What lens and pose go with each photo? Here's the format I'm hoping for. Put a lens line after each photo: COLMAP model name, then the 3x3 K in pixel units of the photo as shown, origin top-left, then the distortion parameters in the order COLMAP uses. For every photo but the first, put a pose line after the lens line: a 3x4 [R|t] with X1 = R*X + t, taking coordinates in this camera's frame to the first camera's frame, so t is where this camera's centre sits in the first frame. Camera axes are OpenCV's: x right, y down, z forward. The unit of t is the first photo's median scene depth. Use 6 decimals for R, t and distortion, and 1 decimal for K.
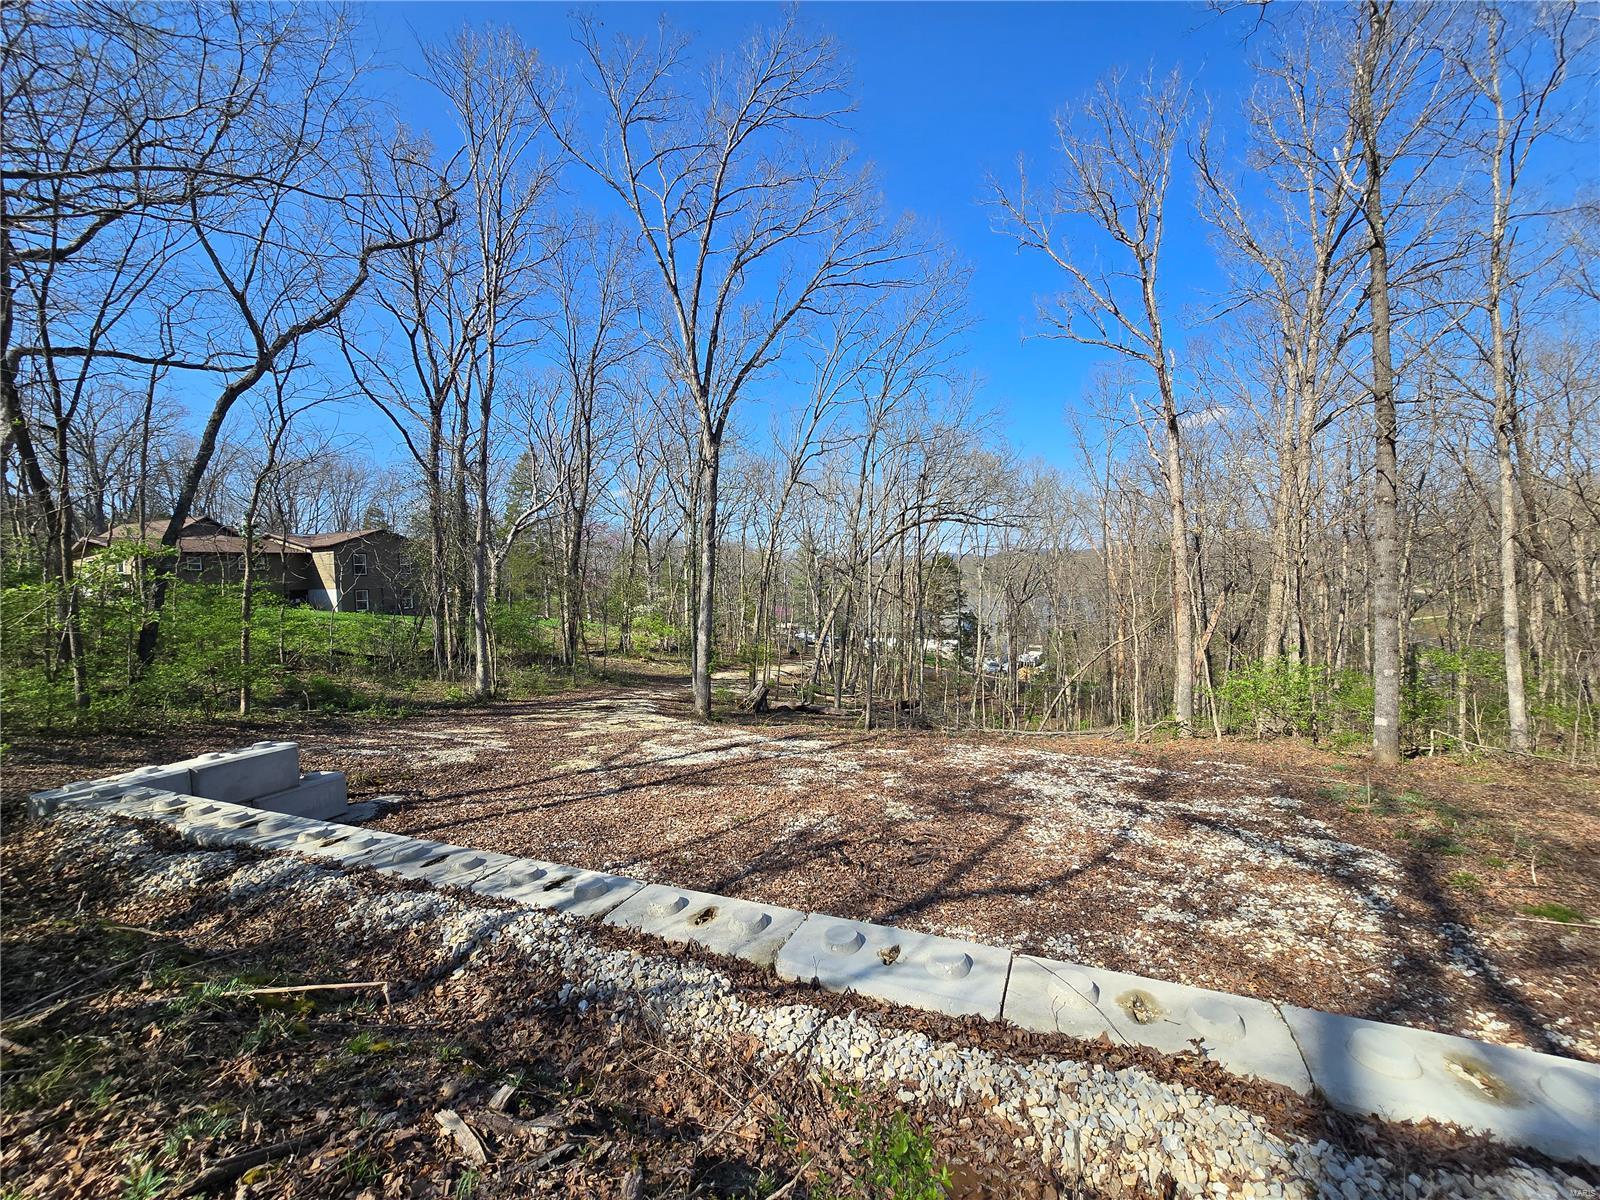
lens RADIAL K [[654.2, 0, 796.9], [0, 654.2, 598.7], [0, 0, 1]] dist [-0.004018, 0.000717]
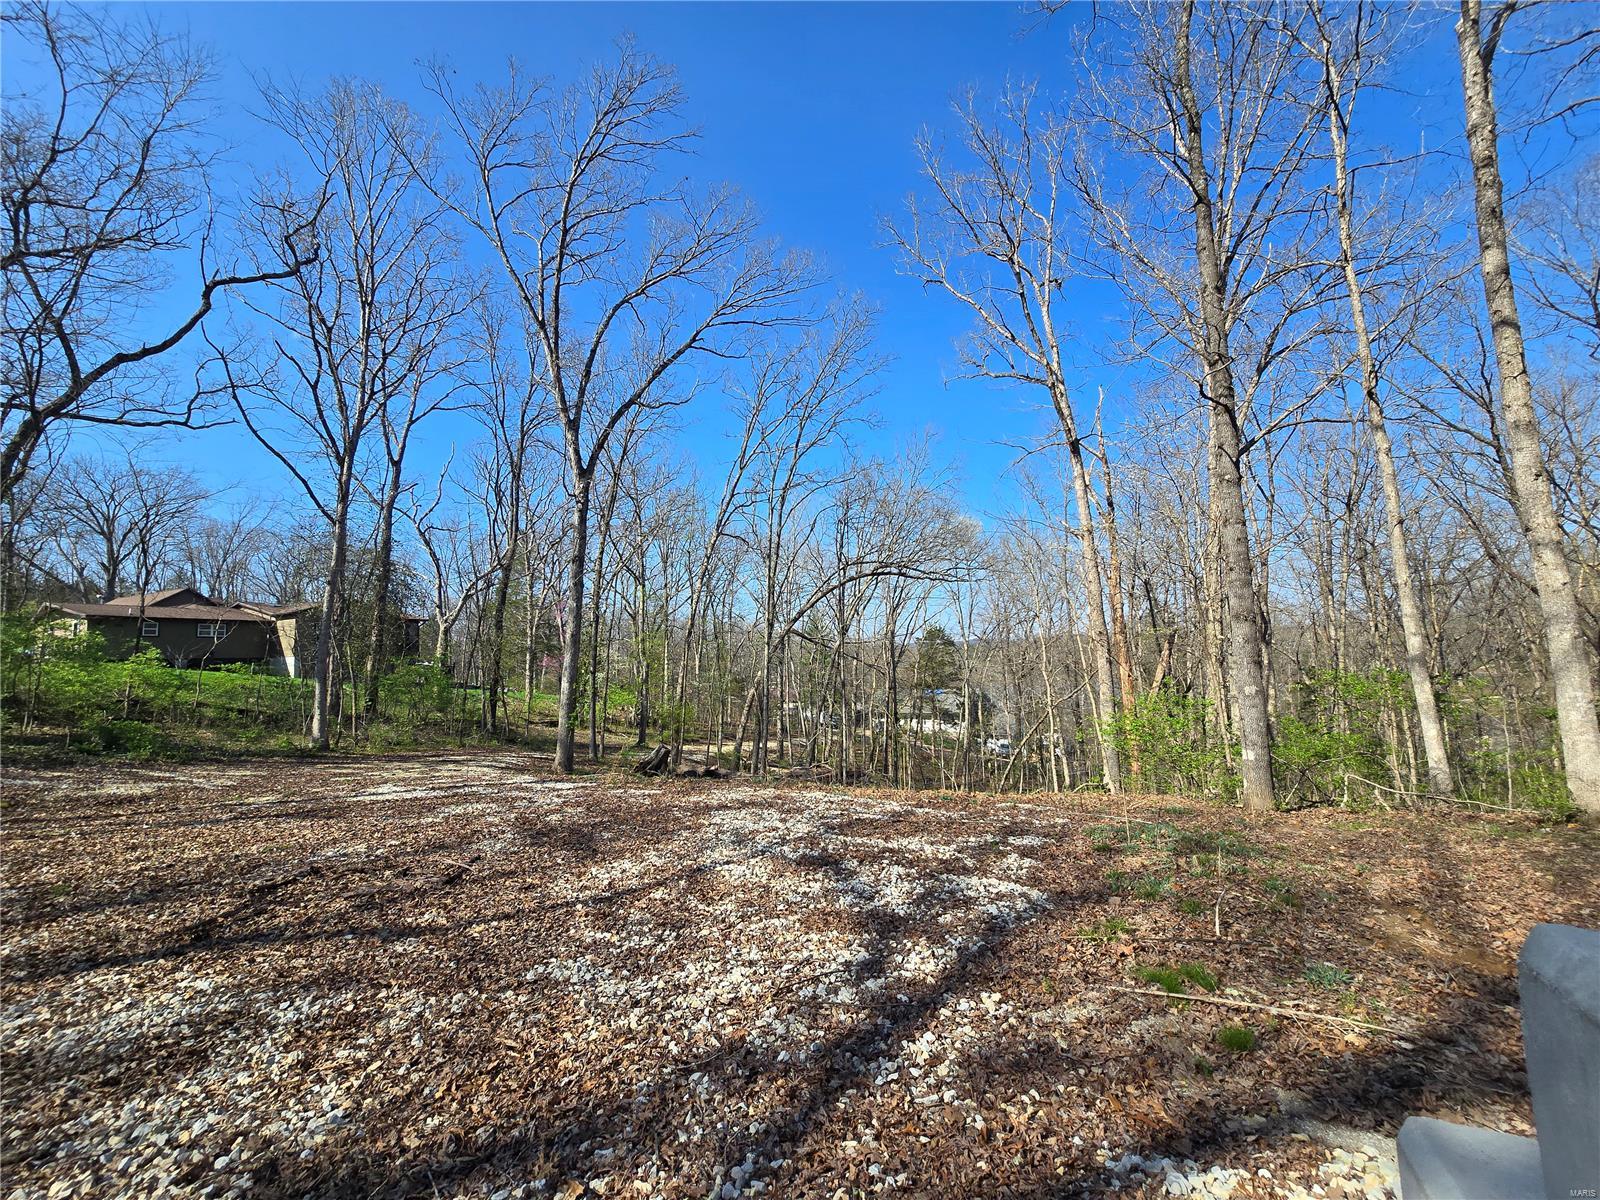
lens RADIAL K [[654.2, 0, 798.8], [0, 654.2, 594.2], [0, 0, 1]] dist [-0.004018, 0.000717]
pose [[0.998385, -0.007743, -0.056273, 0.291826], [-0.000263, 0.990025, -0.140892, 0.077876], [0.056802, 0.140679, 0.988424, 0.126237]]
